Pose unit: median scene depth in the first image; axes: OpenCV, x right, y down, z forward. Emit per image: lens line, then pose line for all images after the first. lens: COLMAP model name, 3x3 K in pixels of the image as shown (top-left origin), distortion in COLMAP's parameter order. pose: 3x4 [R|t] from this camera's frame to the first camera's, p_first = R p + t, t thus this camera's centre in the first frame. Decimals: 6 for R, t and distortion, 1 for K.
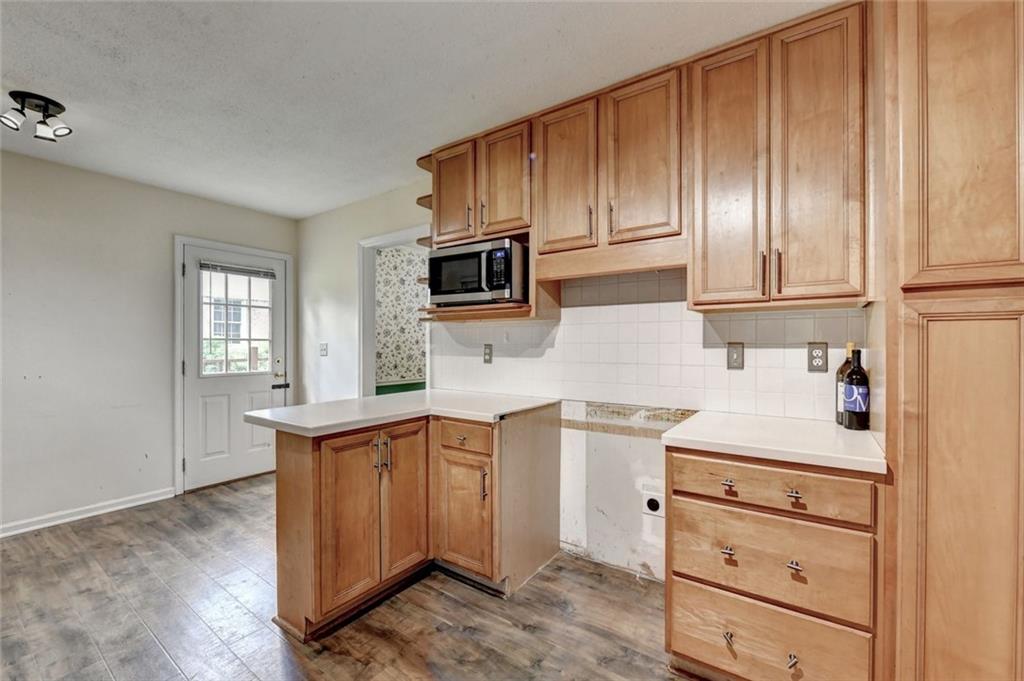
lens RADIAL K [[423.6, 0, 515.6], [0, 423.6, 345.1], [0, 0, 1]] dist [-0.006694, -0.000362]
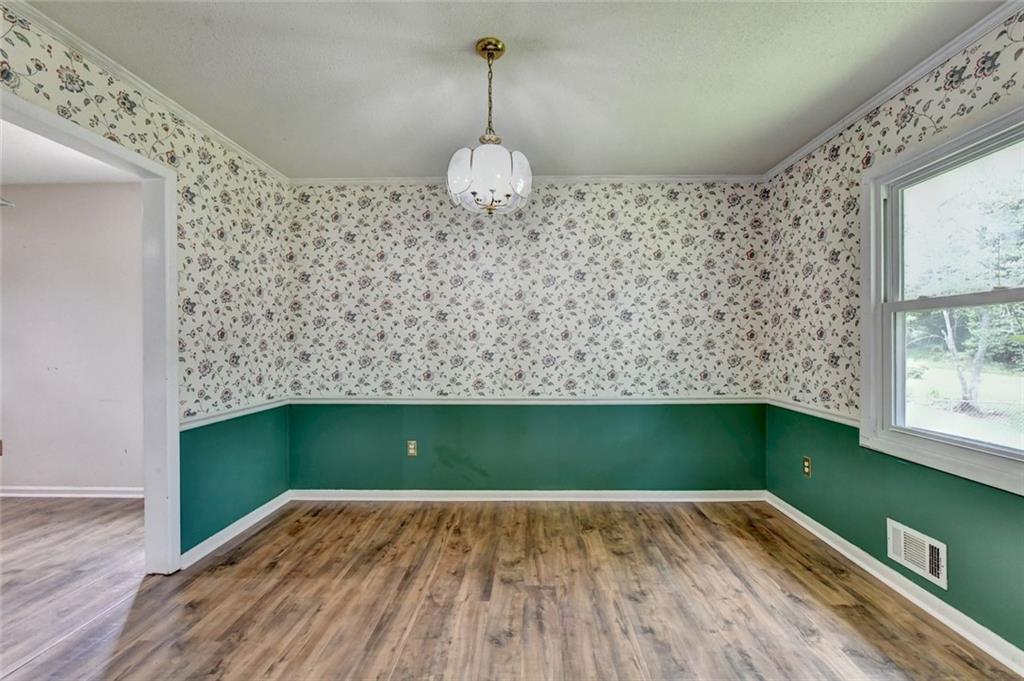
lens RADIAL K [[434.9, 0, 512.7], [0, 434.9, 342.4], [0, 0, 1]] dist [-0.000477, 0.000177]
pose [[0.540972, -0.001325, -0.841039, 0.741862], [0.004663, 0.999988, 0.001424, 0.004627], [0.841027, -0.004692, 0.540972, 1.755878]]
